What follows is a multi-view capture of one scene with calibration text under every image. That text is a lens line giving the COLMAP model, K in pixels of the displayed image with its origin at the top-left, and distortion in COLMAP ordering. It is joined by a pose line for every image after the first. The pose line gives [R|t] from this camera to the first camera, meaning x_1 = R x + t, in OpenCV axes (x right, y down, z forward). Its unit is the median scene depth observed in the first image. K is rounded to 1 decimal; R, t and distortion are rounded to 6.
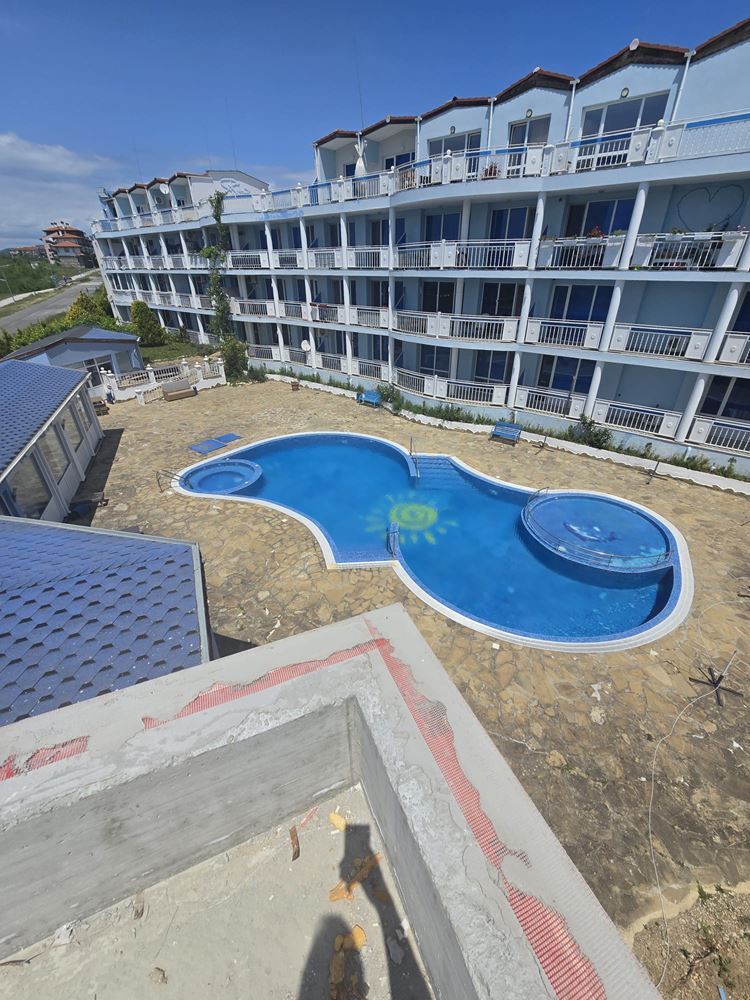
lens RADIAL K [[406.5, 0, 386.3], [0, 406.5, 500.9], [0, 0, 1]] dist [-0.003337, -0.000405]
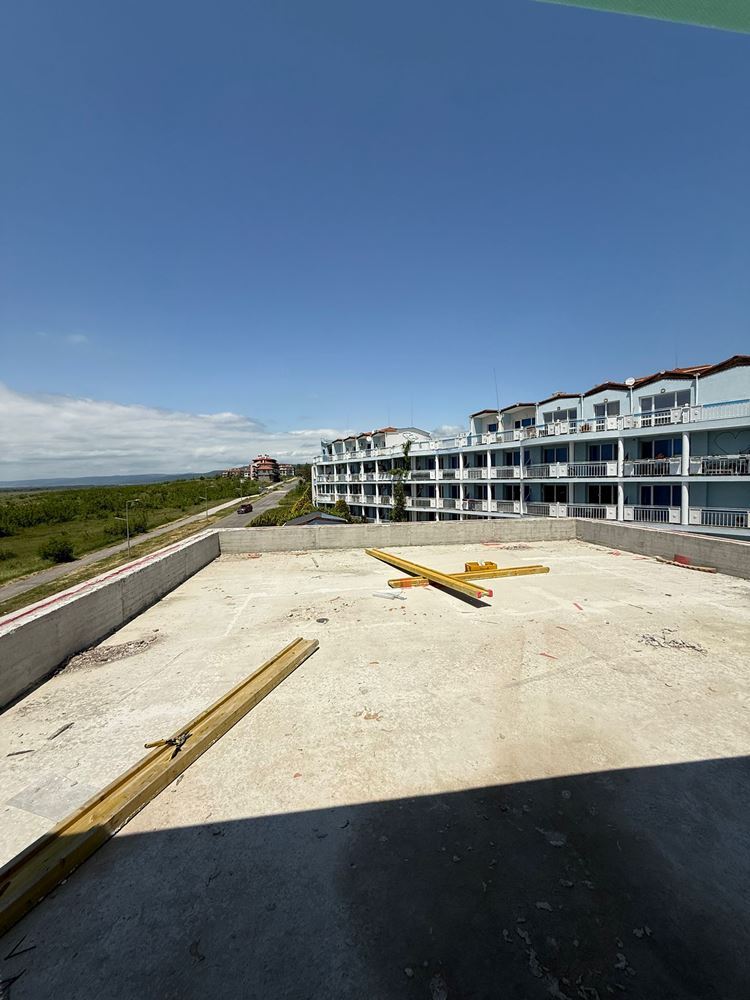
lens RADIAL K [[397.0, 0, 376.3], [0, 397.0, 497.5], [0, 0, 1]] dist [0.000593, -0.000065]
pose [[0.960980, -0.004342, -0.276585, -0.110369], [-0.122918, 0.889035, -0.441030, 0.256002], [0.247809, 0.457818, 0.853811, -0.443032]]
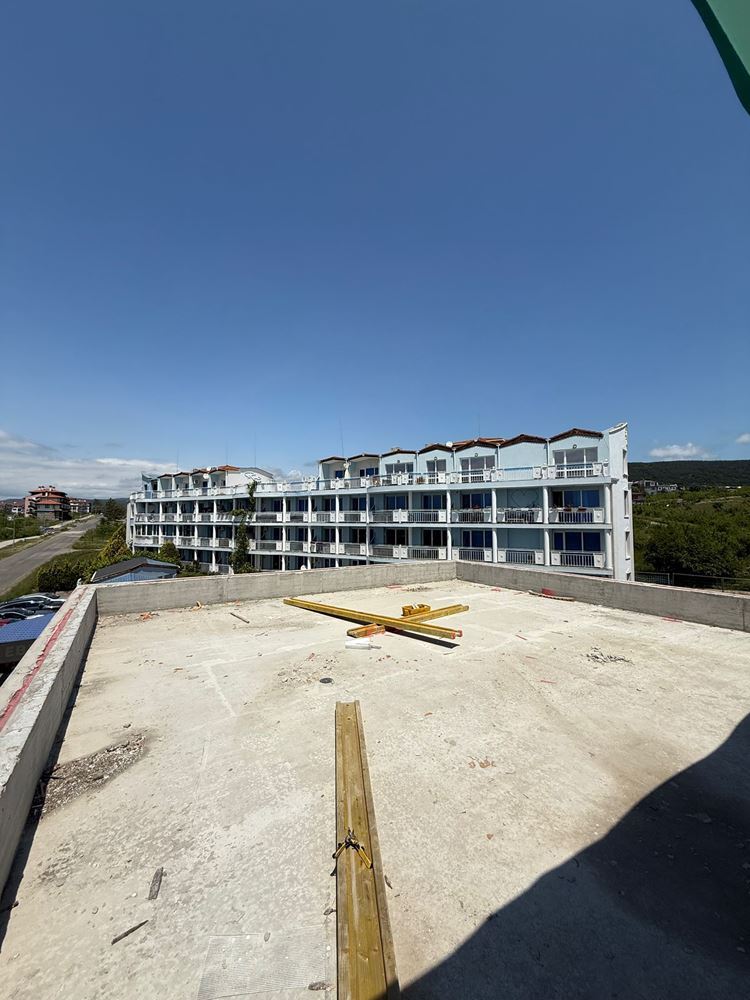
lens RADIAL K [[397.0, 0, 376.3], [0, 397.0, 497.5], [0, 0, 1]] dist [0.000593, -0.000065]
pose [[0.989179, 0.011073, 0.146295, -0.206810], [0.070930, 0.836777, -0.542930, 0.257453], [-0.128429, 0.547432, 0.826937, -0.457449]]
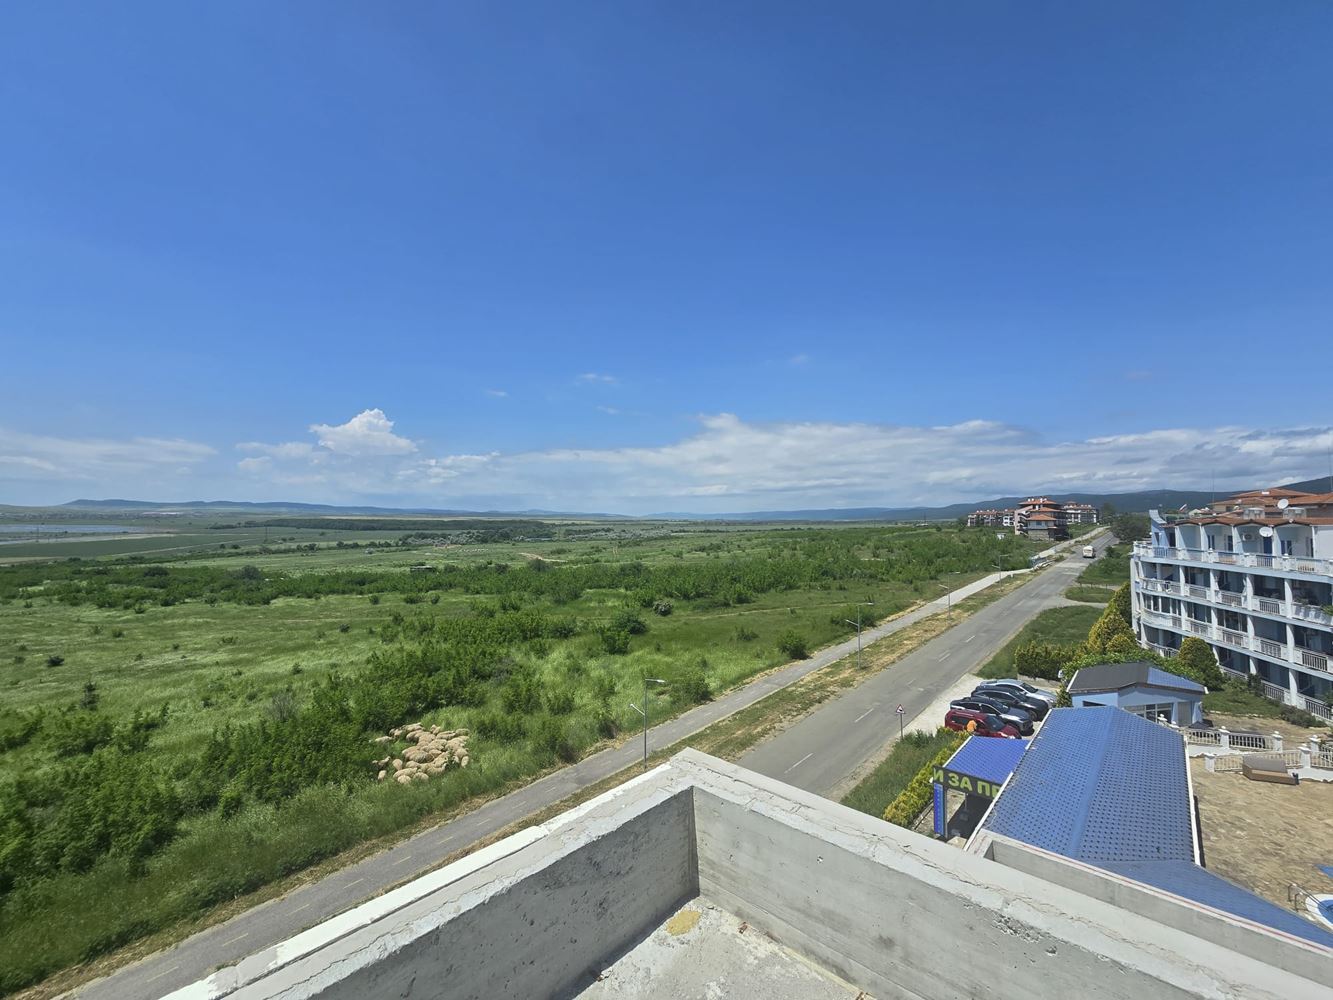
lens RADIAL K [[545.2, 0, 665.4], [0, 545.2, 494.8], [0, 0, 1]] dist [-0.000808, 0.000218]
pose [[0.404761, -0.038083, -0.913629, 0.032086], [-0.459472, 0.855373, -0.239213, 0.097579], [0.790603, 0.516611, 0.328724, -0.795732]]
